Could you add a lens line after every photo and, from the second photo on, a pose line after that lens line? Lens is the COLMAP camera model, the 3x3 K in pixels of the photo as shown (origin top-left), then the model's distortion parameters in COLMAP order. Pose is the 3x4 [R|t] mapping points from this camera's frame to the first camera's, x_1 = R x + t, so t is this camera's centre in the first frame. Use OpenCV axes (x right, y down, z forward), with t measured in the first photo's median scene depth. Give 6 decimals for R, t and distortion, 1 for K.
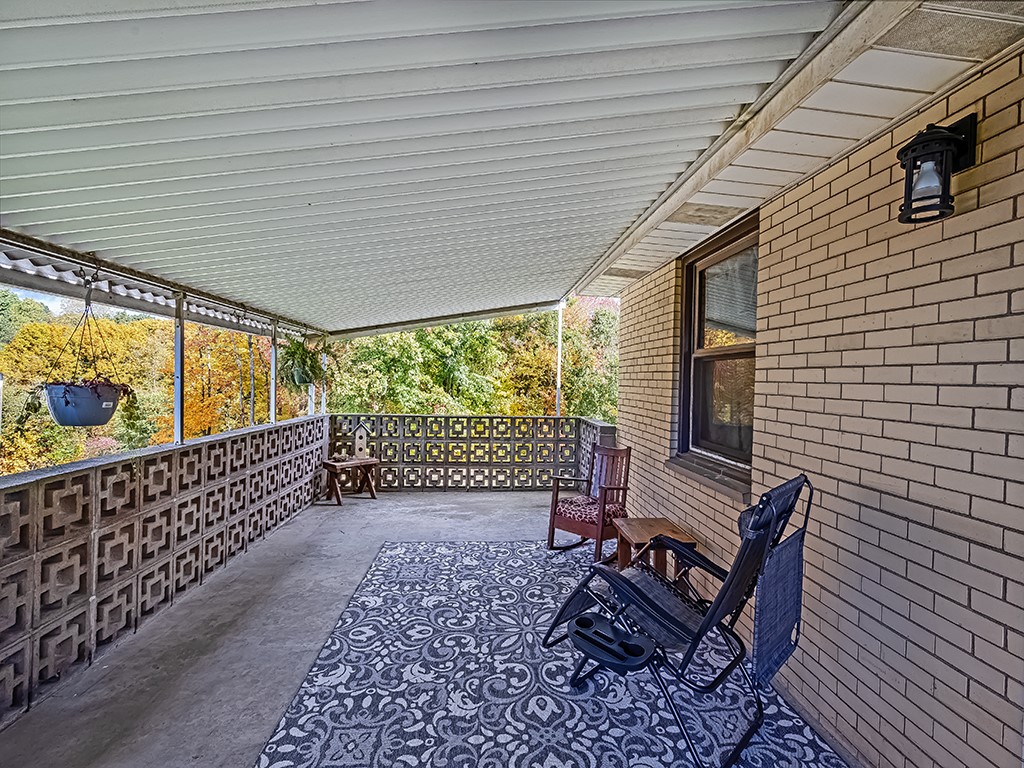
lens RADIAL K [[450.9, 0, 519.6], [0, 450.9, 385.4], [0, 0, 1]] dist [-0.000025, -0.000173]
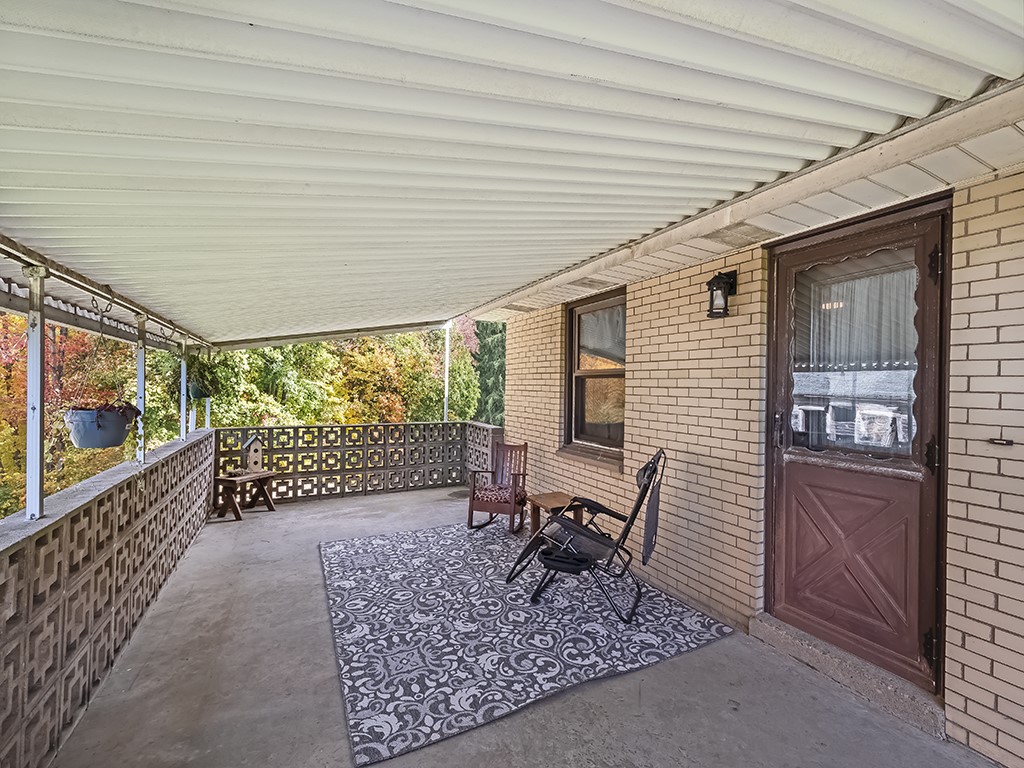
lens RADIAL K [[451.6, 0, 526.6], [0, 451.6, 391.2], [0, 0, 1]] dist [0.001012, -0.000152]
pose [[0.923401, -0.013370, 0.383603, -0.323611], [0.011528, 0.999908, 0.007101, -0.028429], [-0.383663, -0.002135, 0.923471, -0.261832]]
